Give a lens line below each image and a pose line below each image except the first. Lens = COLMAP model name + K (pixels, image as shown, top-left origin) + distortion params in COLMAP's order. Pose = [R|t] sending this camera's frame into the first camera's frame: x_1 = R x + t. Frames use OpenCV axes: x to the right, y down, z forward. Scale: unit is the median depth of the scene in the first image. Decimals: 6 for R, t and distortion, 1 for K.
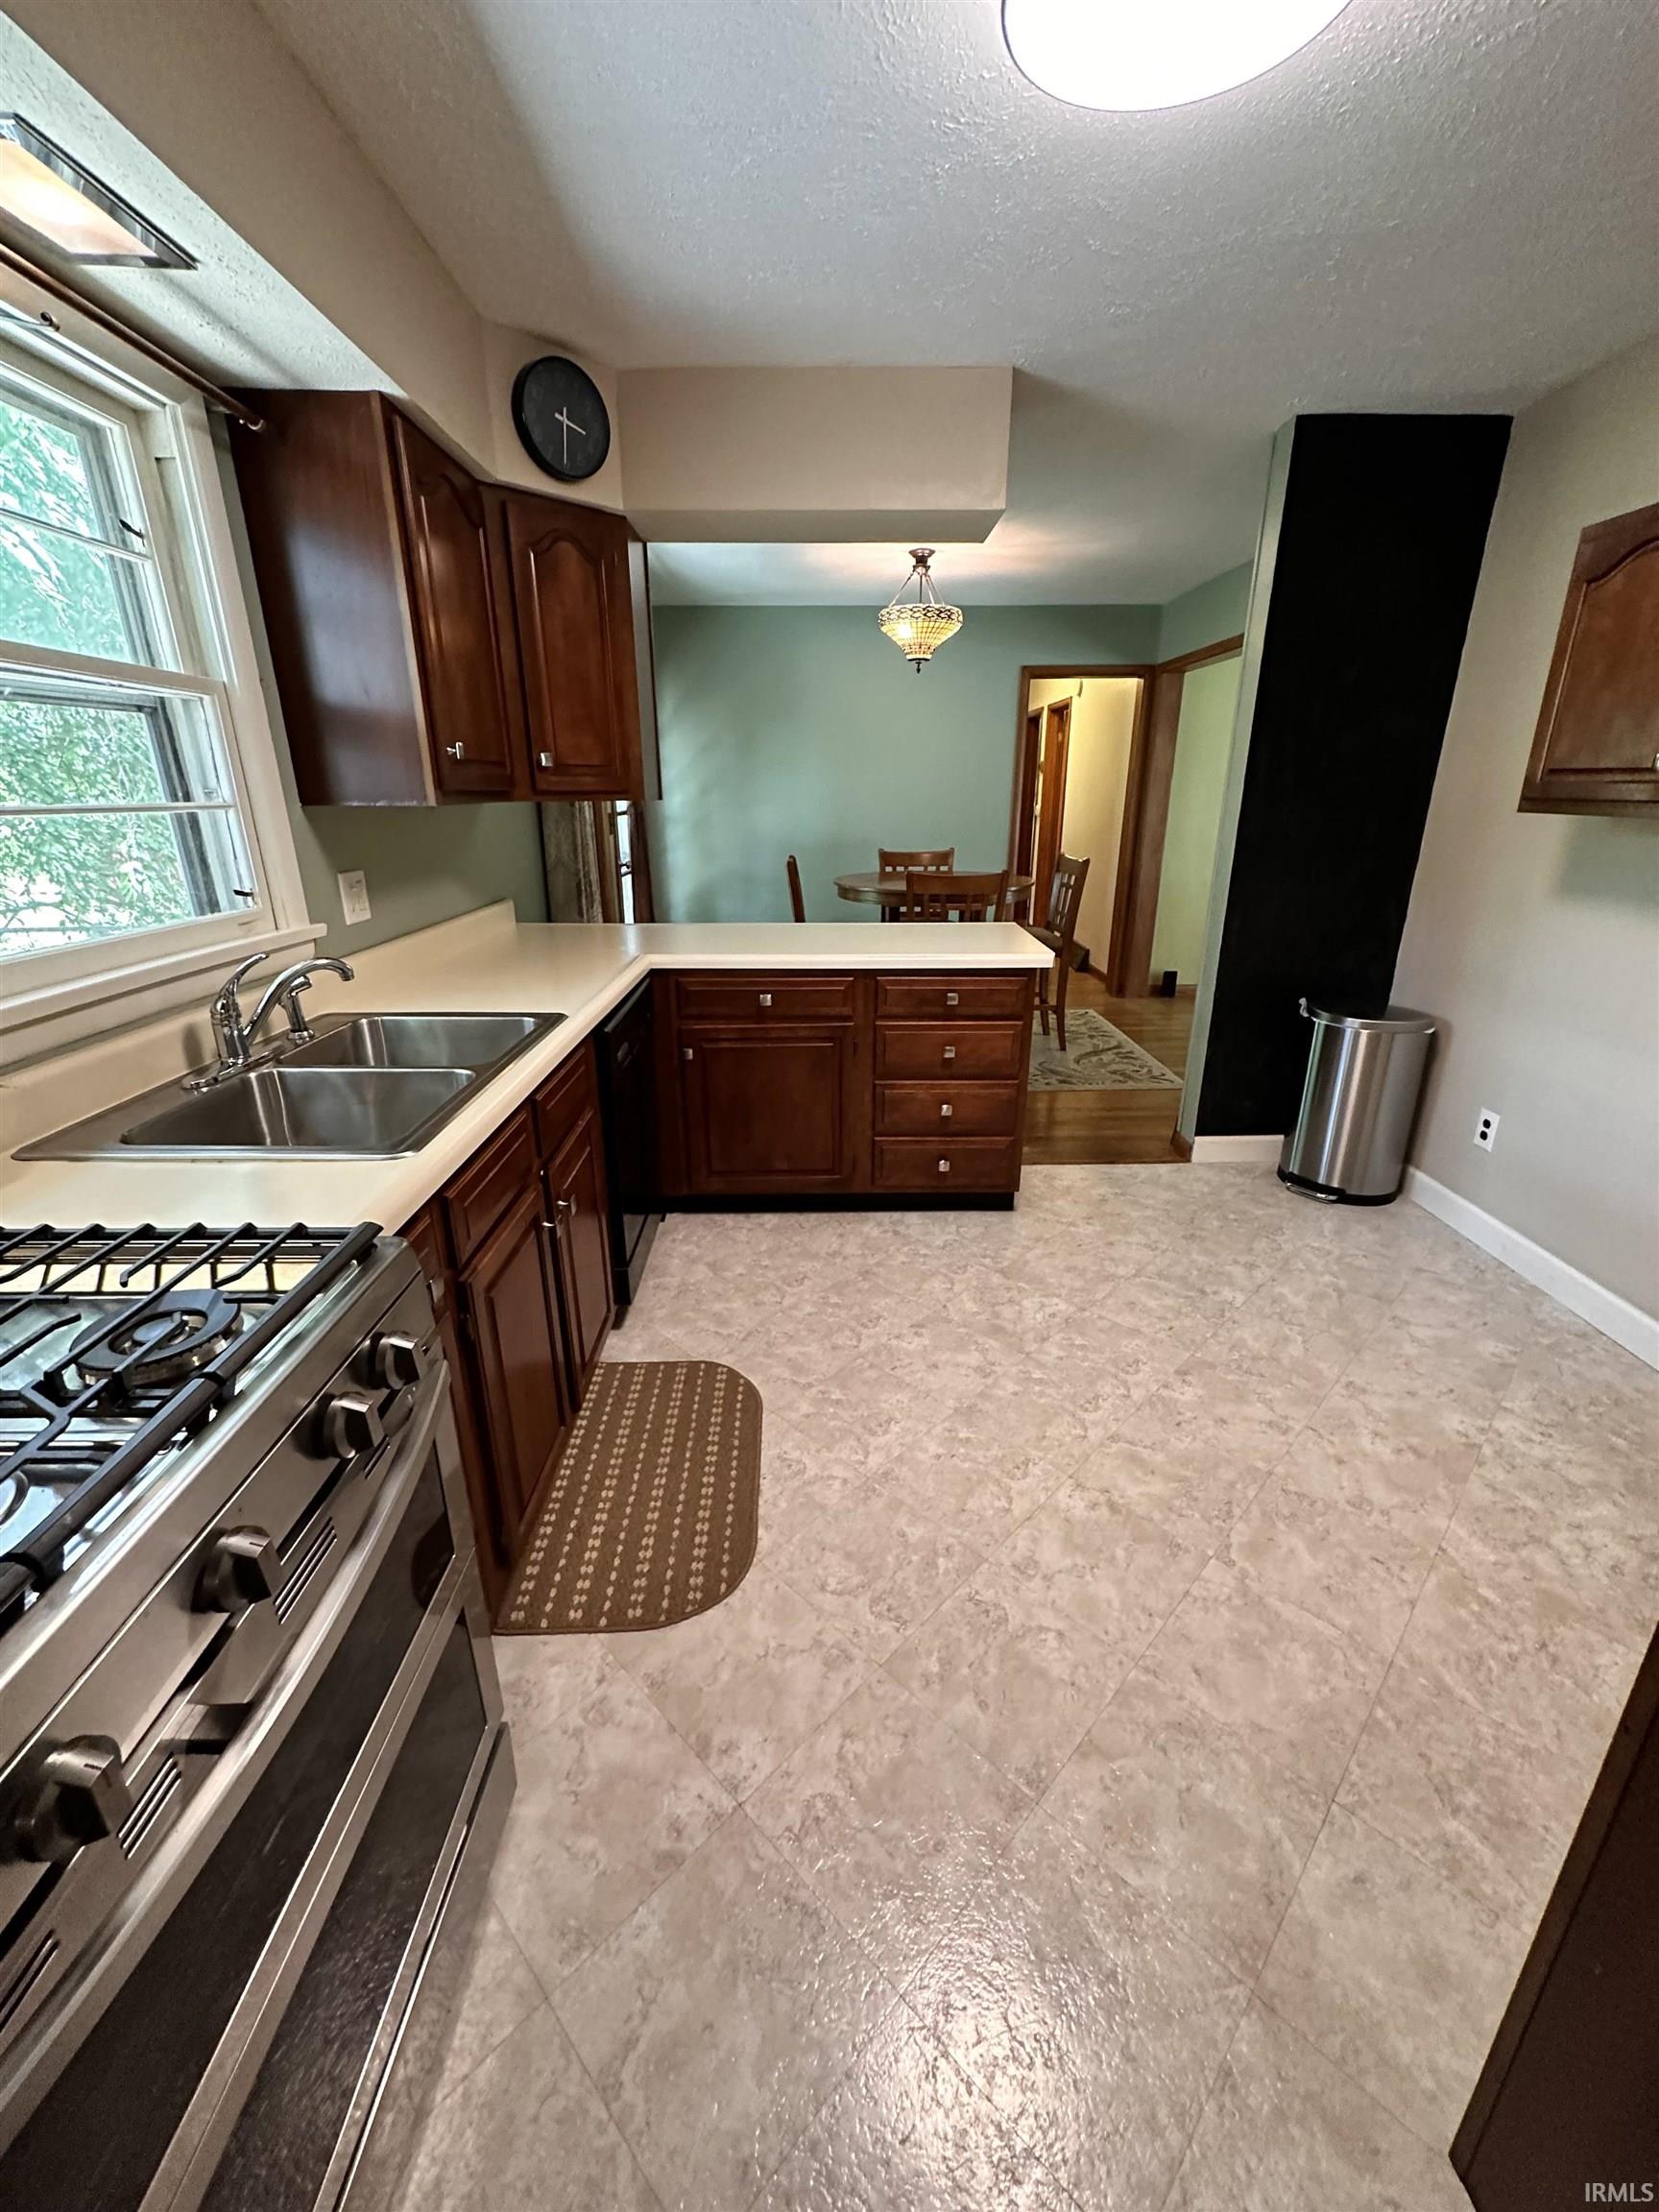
lens RADIAL K [[889.0, 0, 833.8], [0, 889.0, 1106.5], [0, 0, 1]] dist [-0.002559, 0.001293]
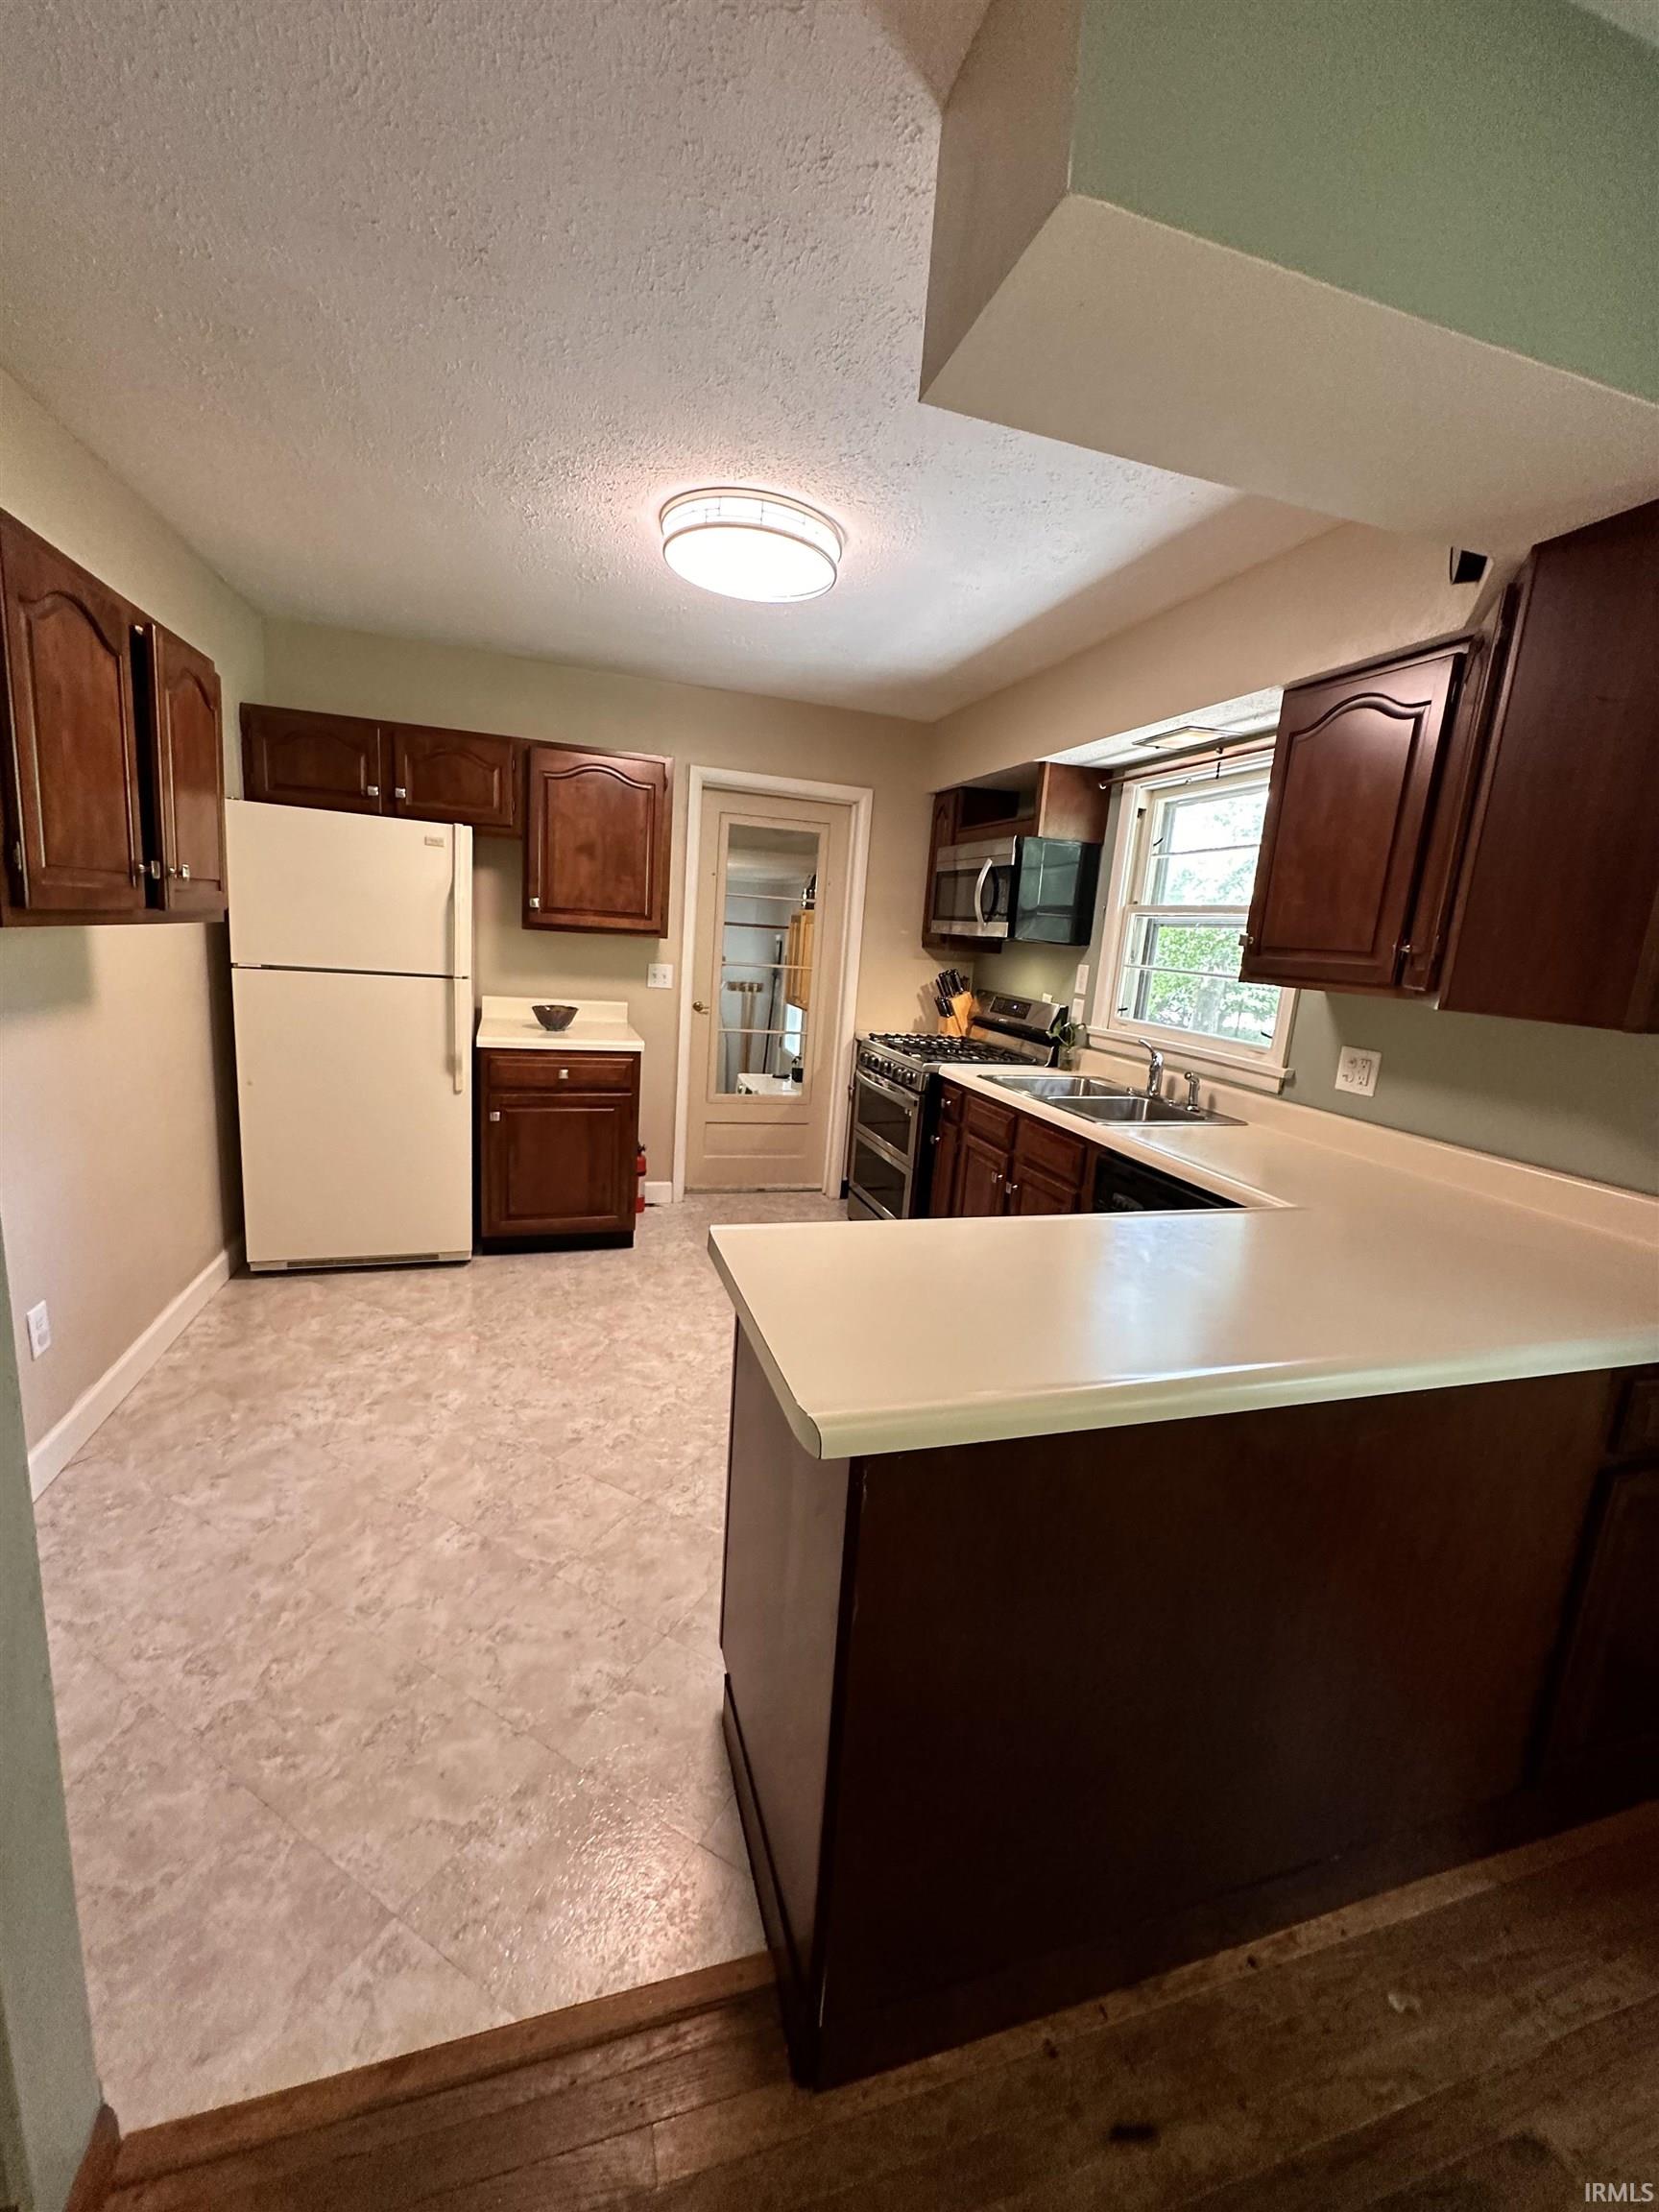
lens RADIAL K [[889.0, 0, 831.4], [0, 889.0, 1109.0], [0, 0, 1]] dist [-0.002559, 0.001293]
pose [[-0.956441, -0.008502, -0.291802, 0.375781], [-0.160962, 0.849260, 0.502840, -0.581766], [0.243541, 0.527906, -0.813636, 1.587972]]
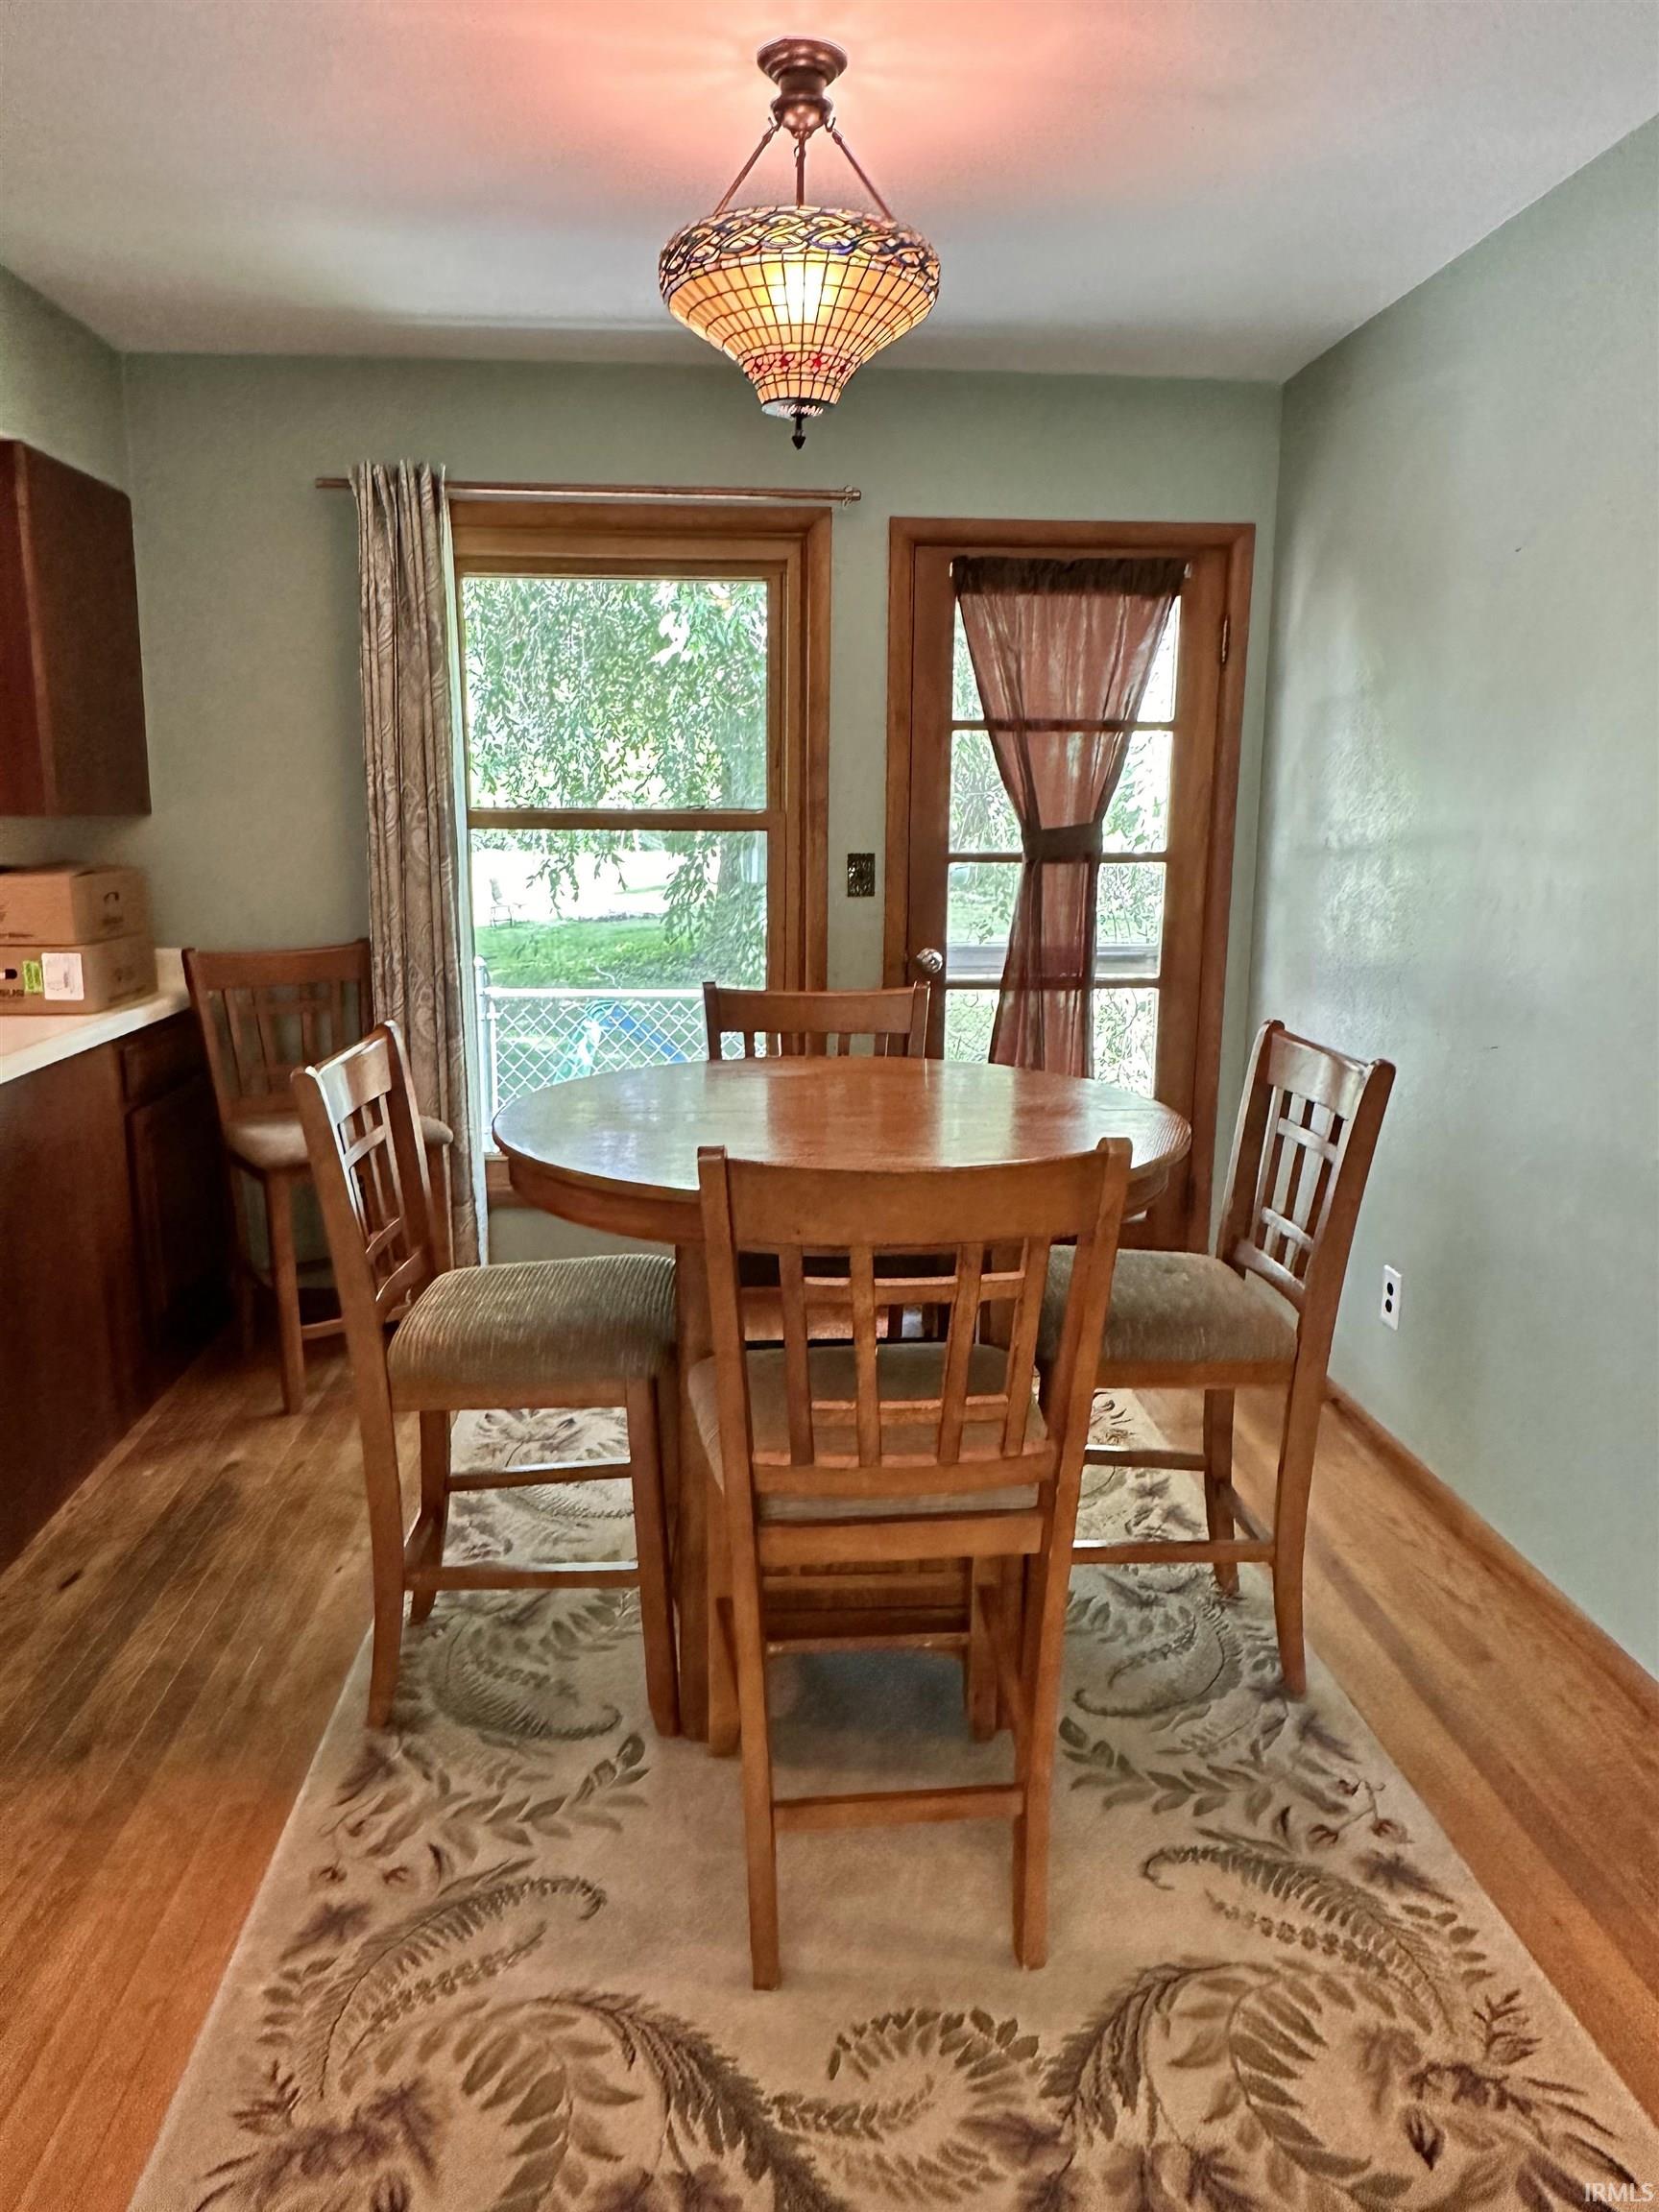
lens RADIAL K [[1535.2, 0, 813.6], [0, 1535.2, 1112.7], [0, 0, 1]] dist [-0.008622, 0.009174]
pose [[0.045753, 0.204999, -0.977692, 1.167729], [-0.344984, 0.921745, 0.177124, -0.661579], [0.937493, 0.329184, 0.112894, 1.809799]]
